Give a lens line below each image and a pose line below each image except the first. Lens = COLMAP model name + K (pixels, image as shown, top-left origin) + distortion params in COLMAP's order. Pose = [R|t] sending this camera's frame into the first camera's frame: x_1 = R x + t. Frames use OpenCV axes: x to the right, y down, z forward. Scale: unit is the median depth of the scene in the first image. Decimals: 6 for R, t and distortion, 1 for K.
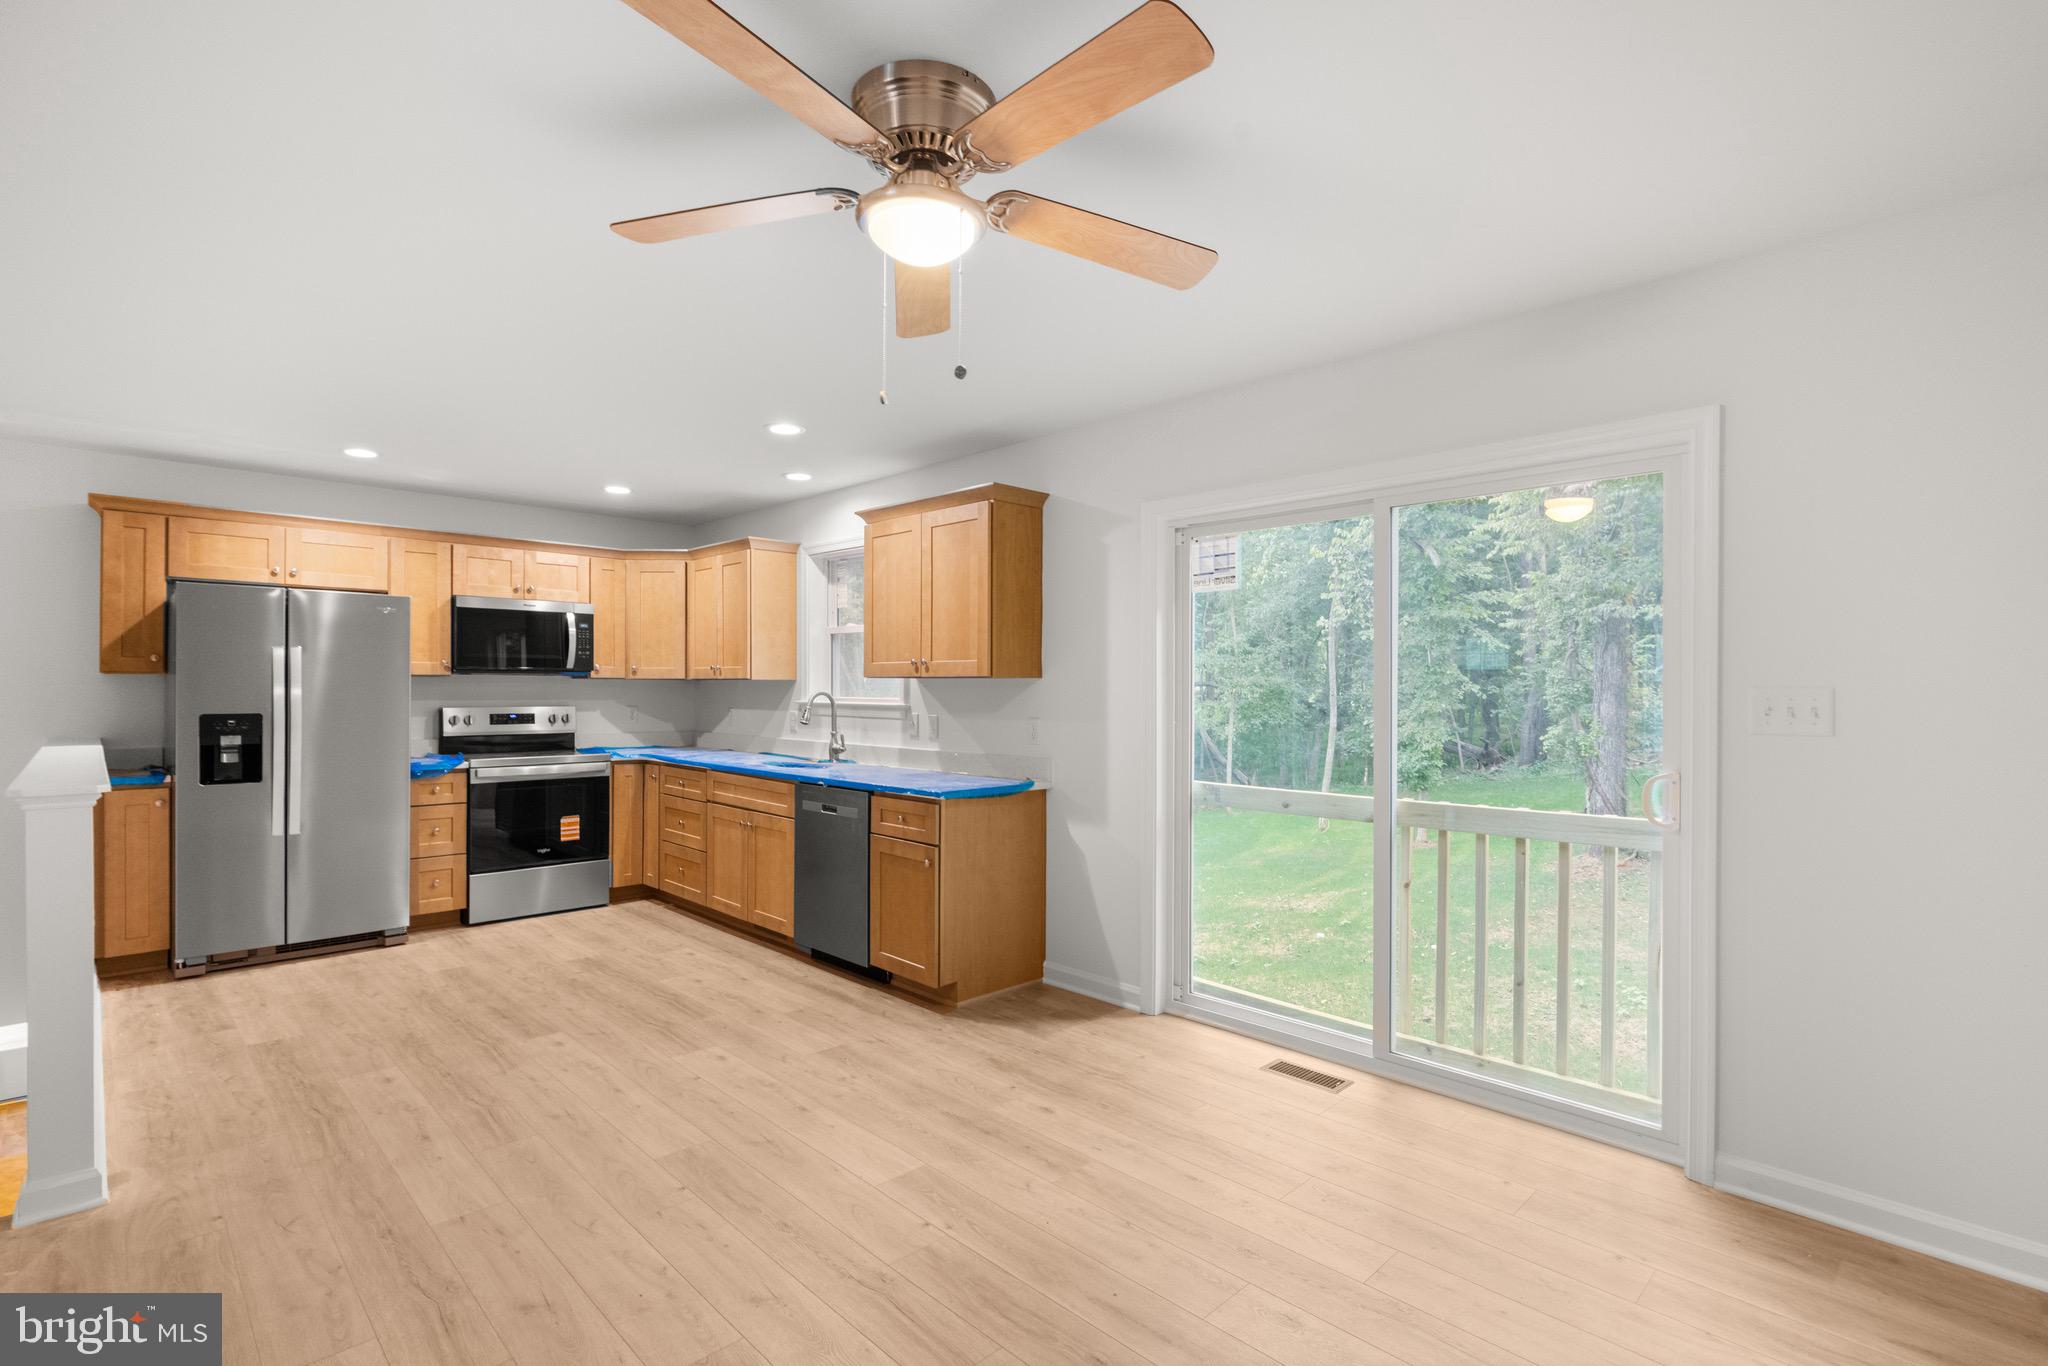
lens RADIAL K [[971.1, 0, 1008.1], [0, 971.1, 688.0], [0, 0, 1]] dist [0.000252, 0.000171]
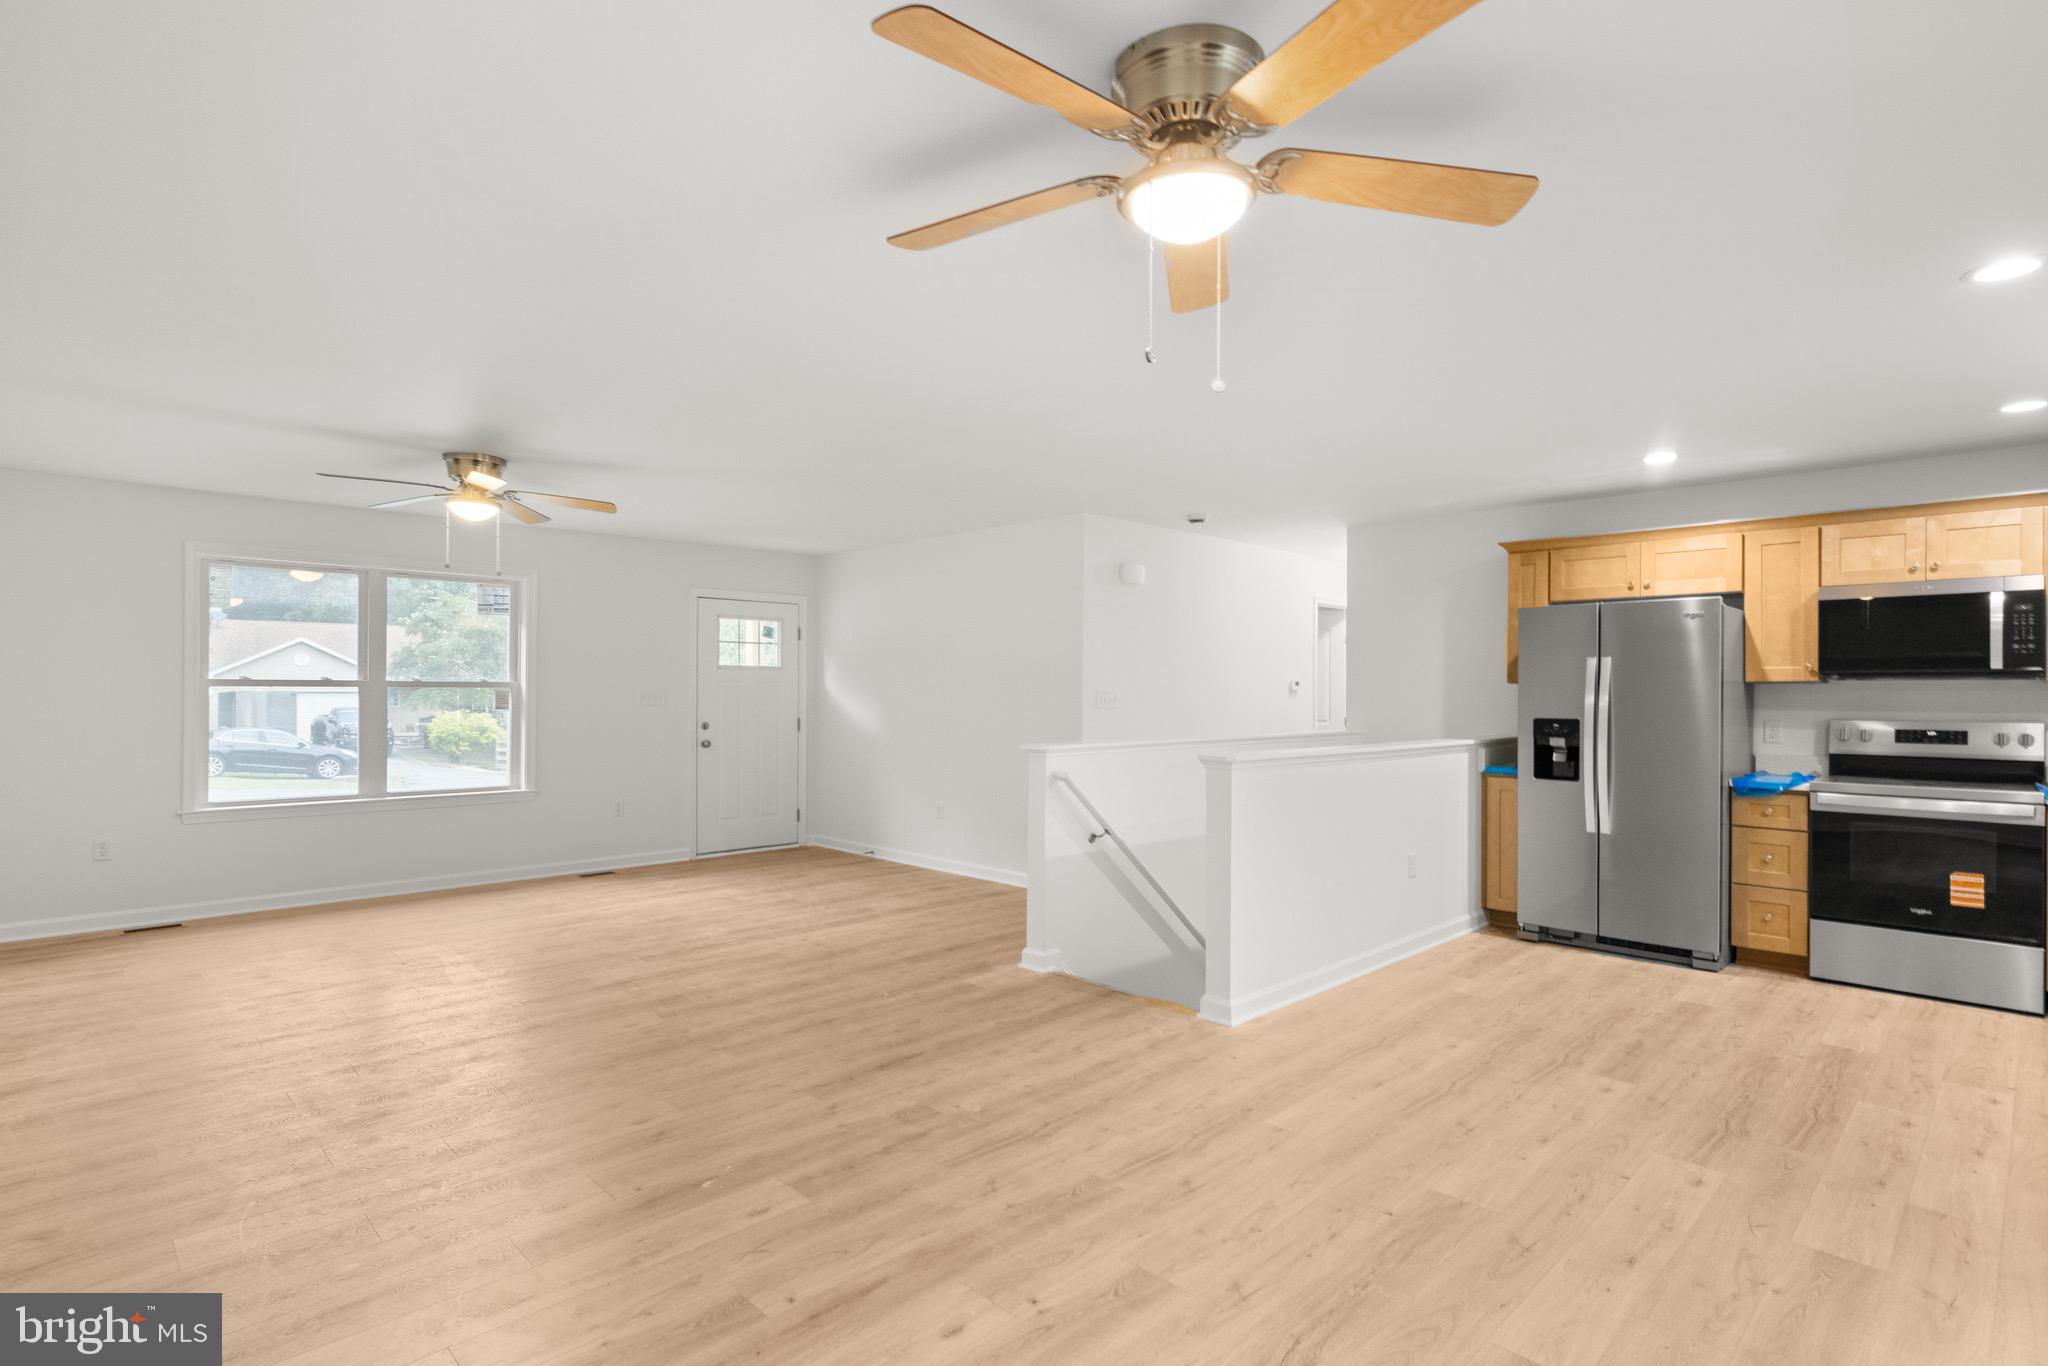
lens RADIAL K [[1017.4, 0, 1014.5], [0, 1017.4, 689.9], [0, 0, 1]] dist [-0.001293, 0.000165]
pose [[0.009998, -0.006115, -0.999931, 0.355030], [-0.003817, 0.999974, -0.006153, 0.002875], [0.999943, 0.003879, 0.009974, 0.329509]]
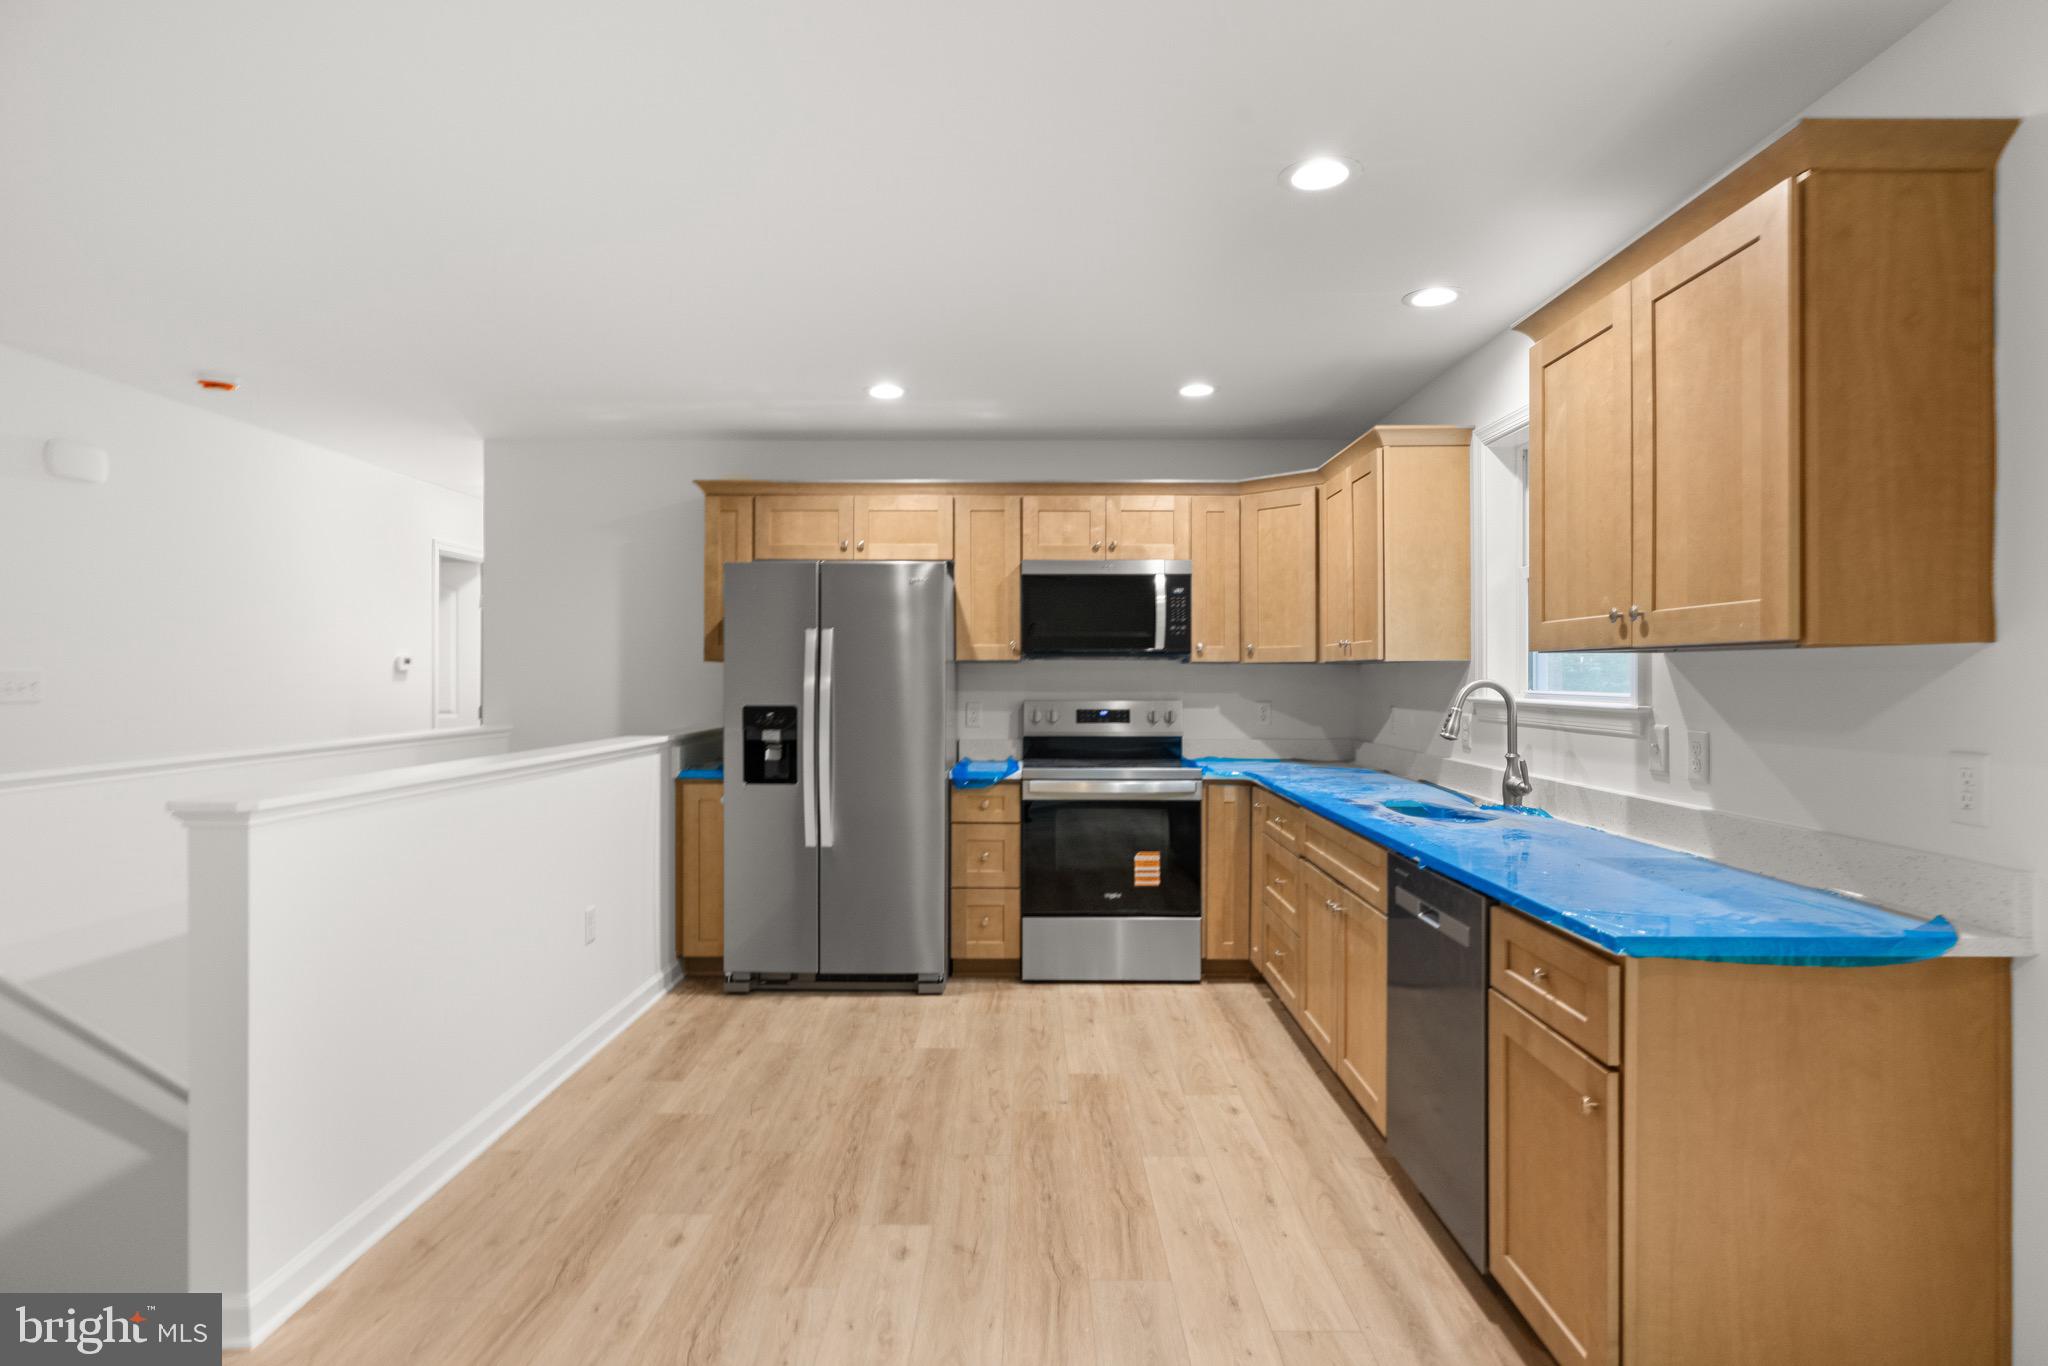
lens RADIAL K [[1069.4, 0, 1021.9], [0, 1069.4, 677.7], [0, 0, 1]] dist [0.000352, -0.001149]
pose [[0.716220, -0.002425, -0.697870, 0.048207], [0.001896, 0.999997, -0.001529, 0.002668], [0.697872, -0.000228, 0.716223, 0.424475]]
